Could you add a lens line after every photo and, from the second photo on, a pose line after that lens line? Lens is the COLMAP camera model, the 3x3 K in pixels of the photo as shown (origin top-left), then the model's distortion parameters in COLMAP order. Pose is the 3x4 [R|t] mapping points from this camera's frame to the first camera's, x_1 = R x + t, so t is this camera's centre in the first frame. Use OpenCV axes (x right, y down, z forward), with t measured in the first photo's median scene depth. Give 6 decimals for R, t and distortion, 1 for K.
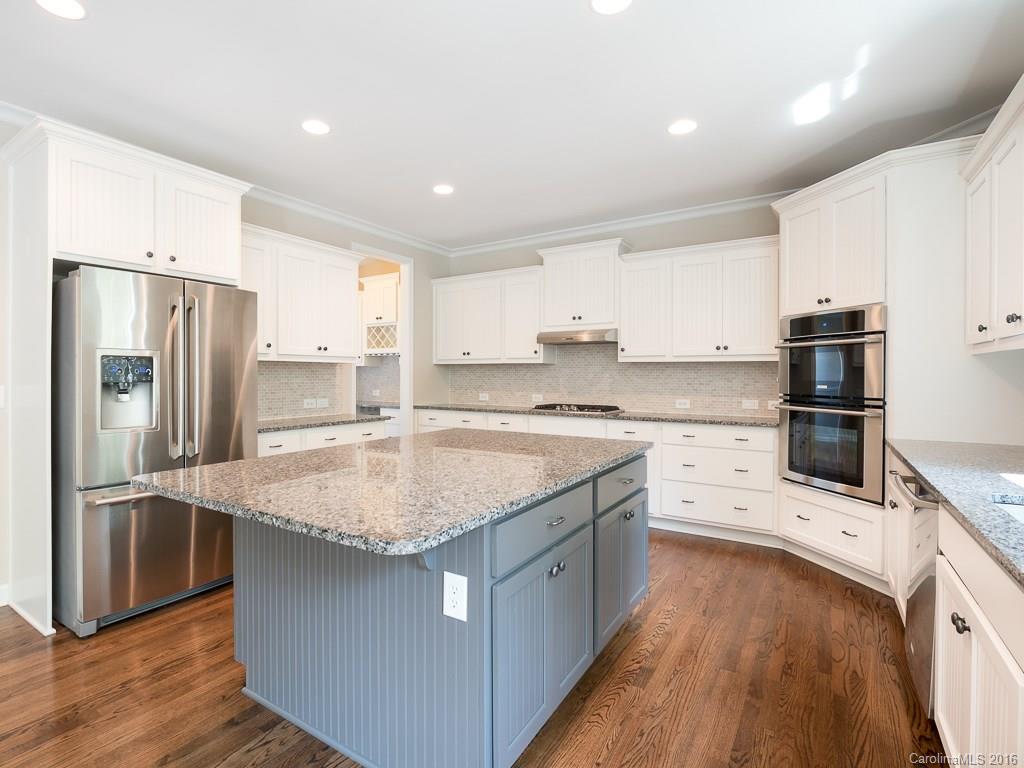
lens RADIAL K [[495.5, 0, 512.0], [0, 495.5, 384.0], [0, 0, 1]] dist [-0.000381, -0.000325]
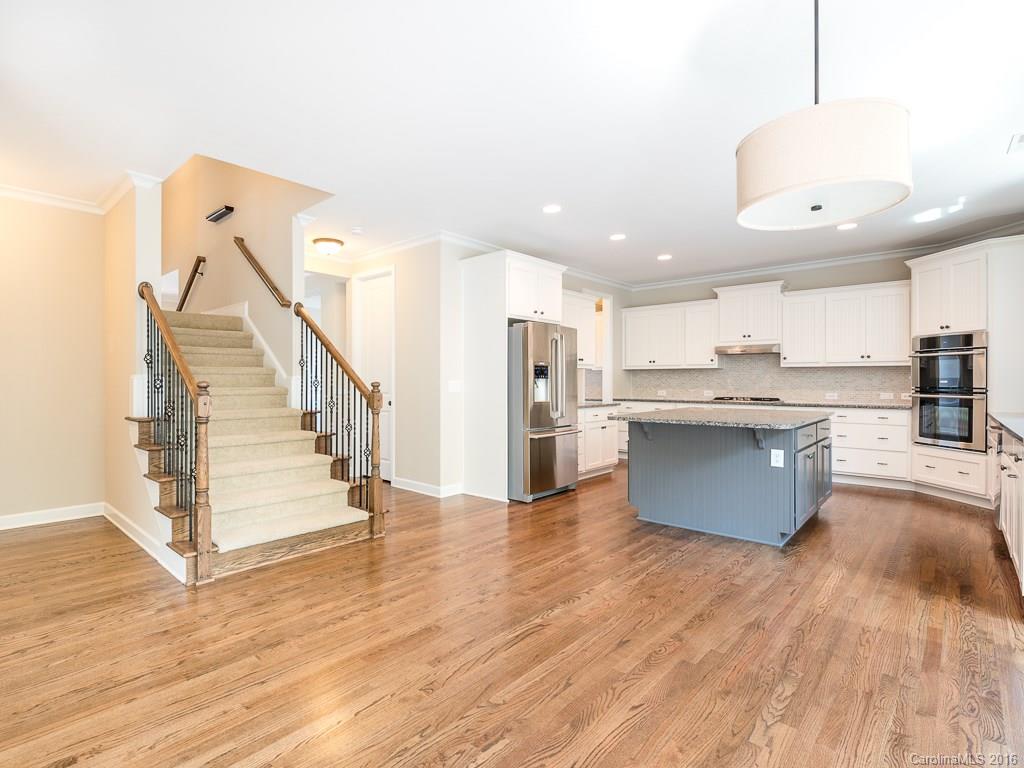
lens RADIAL K [[475.4, 0, 512.0], [0, 475.4, 384.0], [0, 0, 1]] dist [0.001246, -0.000125]
pose [[0.982683, 0.000239, -0.185295, -0.406854], [-0.002170, 0.999945, -0.010218, 0.028493], [0.185282, 0.010443, 0.982630, -0.680202]]
